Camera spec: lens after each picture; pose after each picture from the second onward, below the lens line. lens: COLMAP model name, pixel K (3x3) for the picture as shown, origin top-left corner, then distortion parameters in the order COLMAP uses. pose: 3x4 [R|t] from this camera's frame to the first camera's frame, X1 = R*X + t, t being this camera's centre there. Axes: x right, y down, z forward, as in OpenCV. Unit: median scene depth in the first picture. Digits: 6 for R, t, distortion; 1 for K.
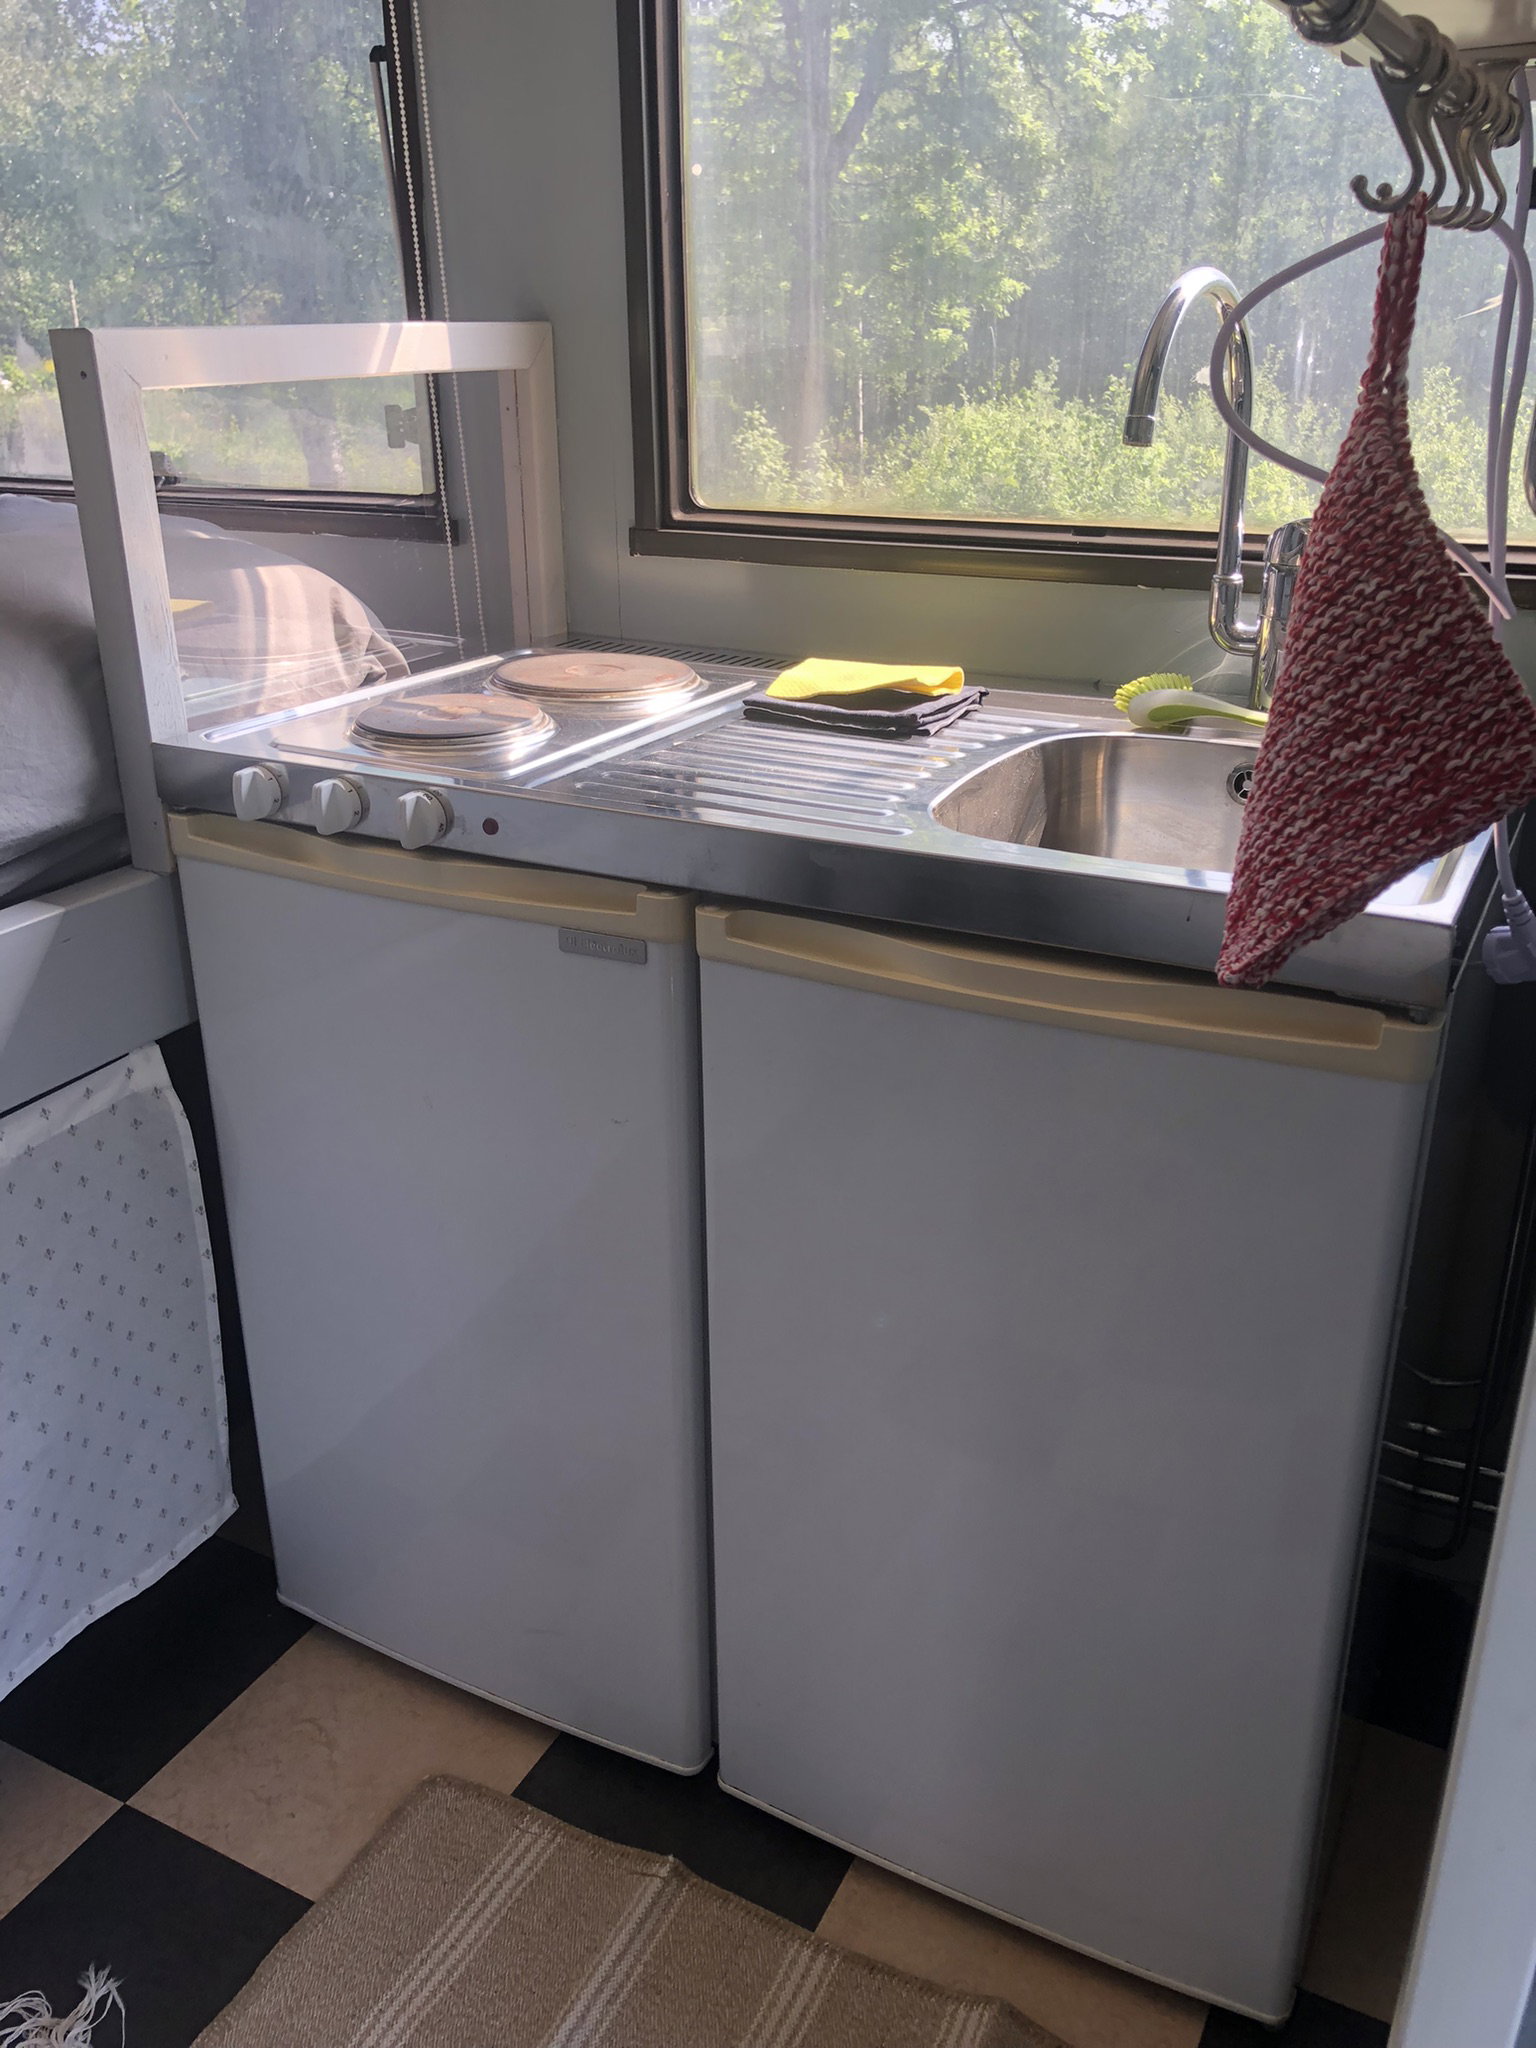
lens RADIAL K [[1655.1, 0, 768.0], [0, 1655.1, 1024.0], [0, 0, 1]] dist [0.010088, 0.009431]
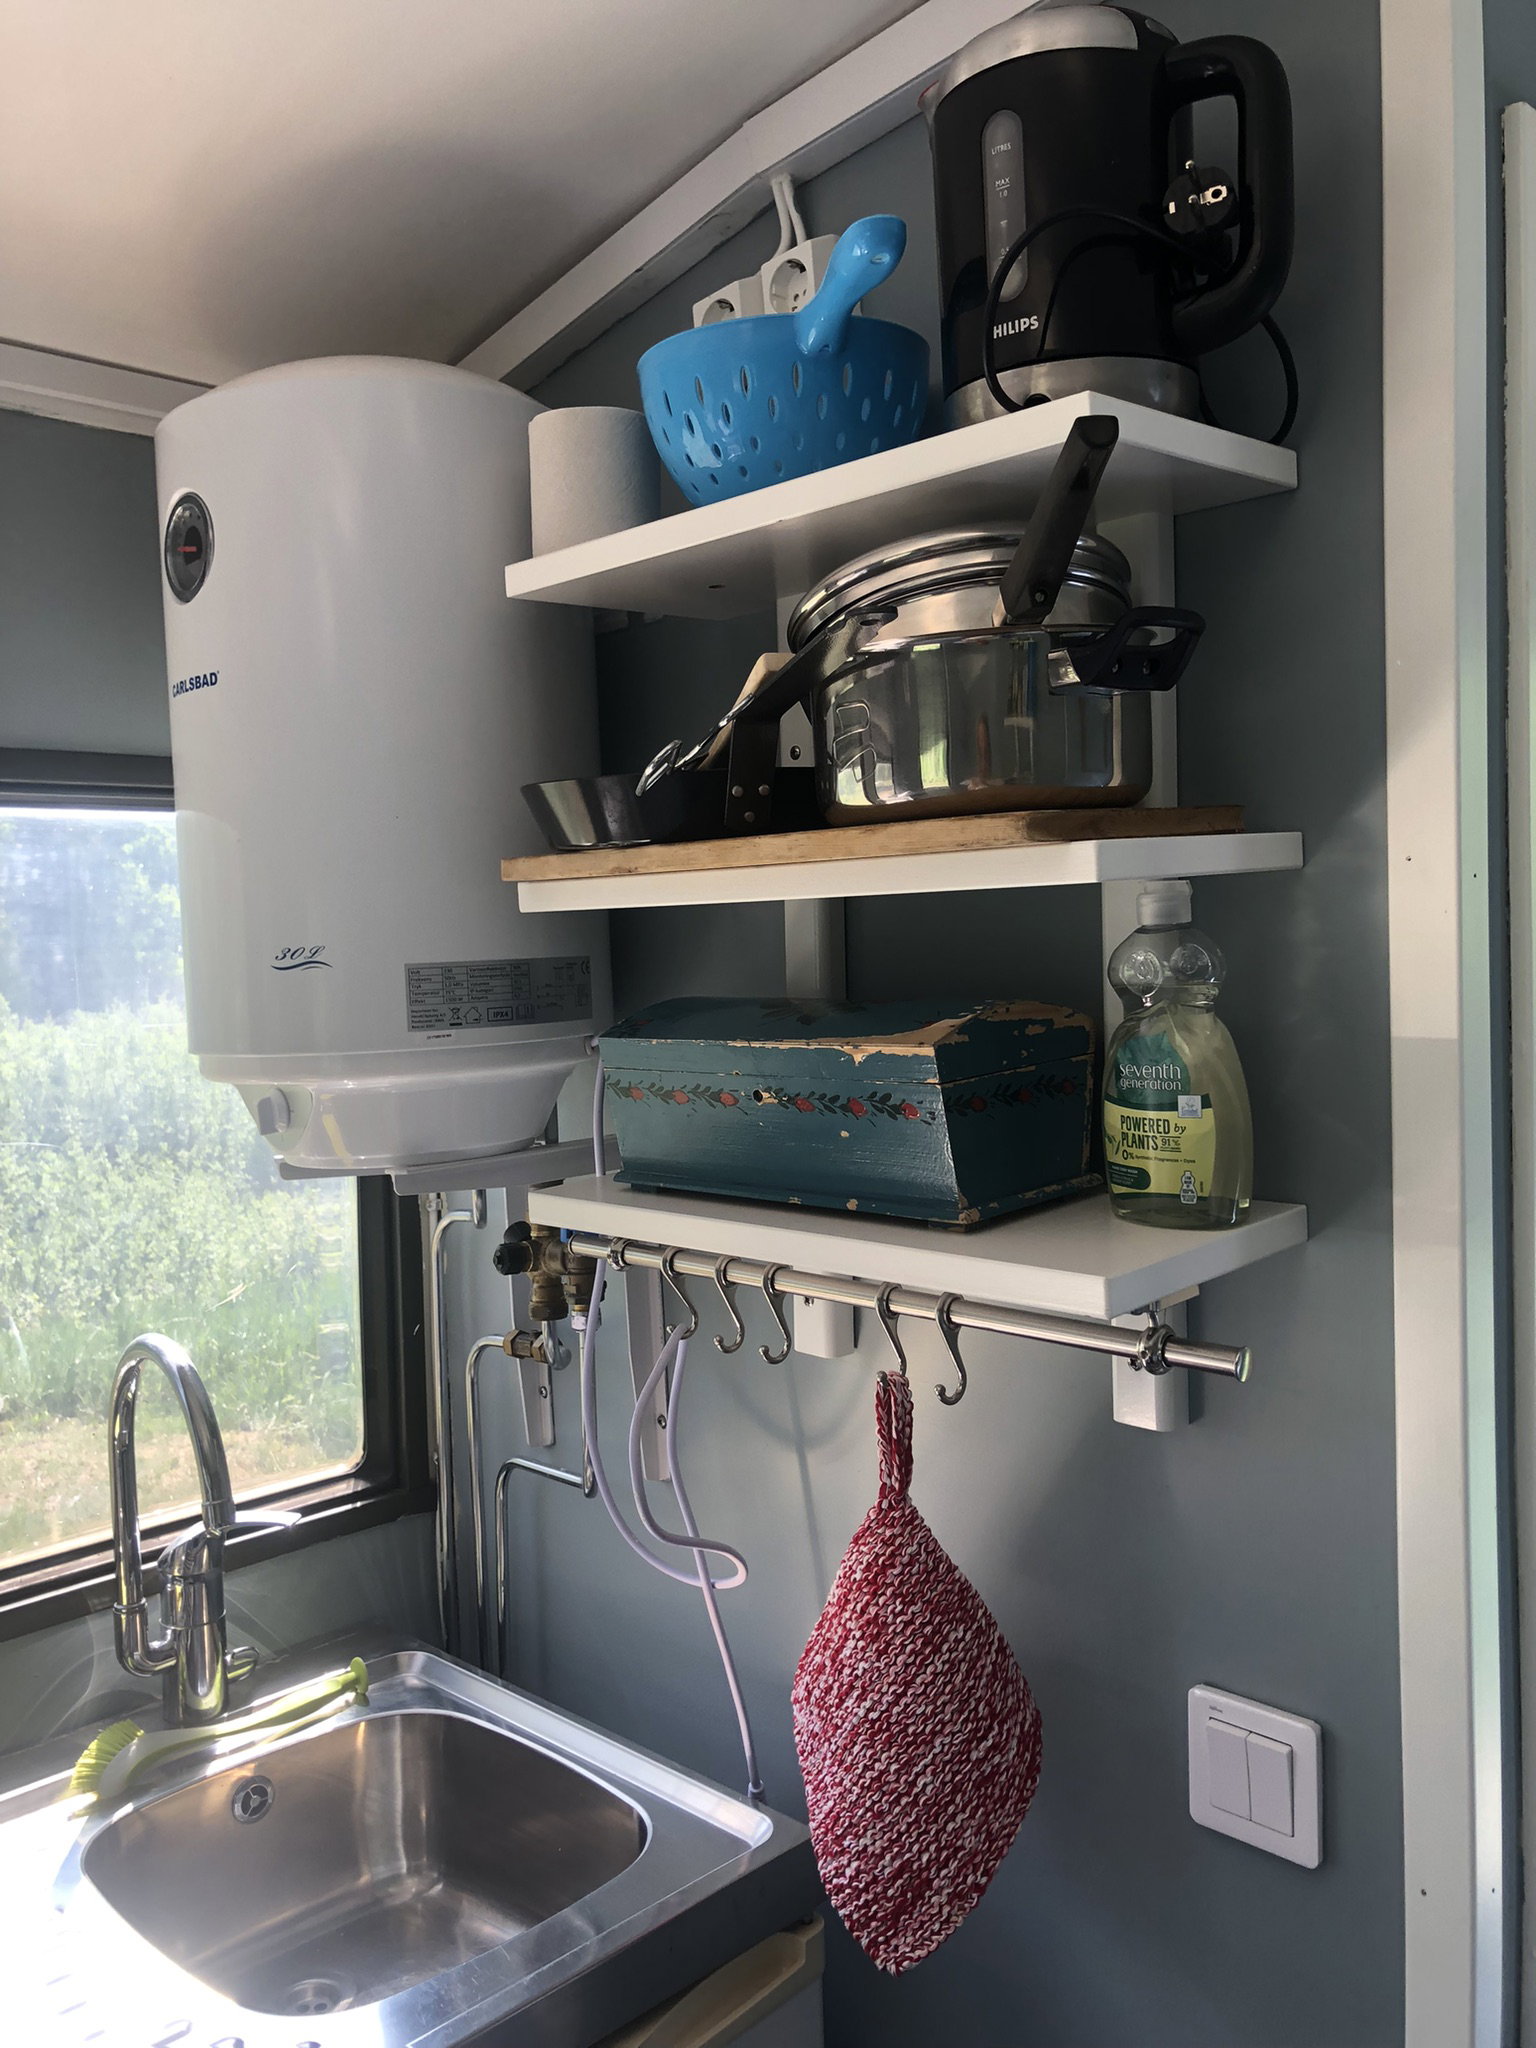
lens RADIAL K [[1655.1, 0, 768.0], [0, 1655.1, 1024.0], [0, 0, 1]] dist [0.010088, 0.009431]
pose [[0.303171, -0.049951, 0.951626, -0.531630], [0.395315, 0.915236, -0.077900, -0.366932], [-0.867072, 0.399809, 0.297219, 0.273278]]
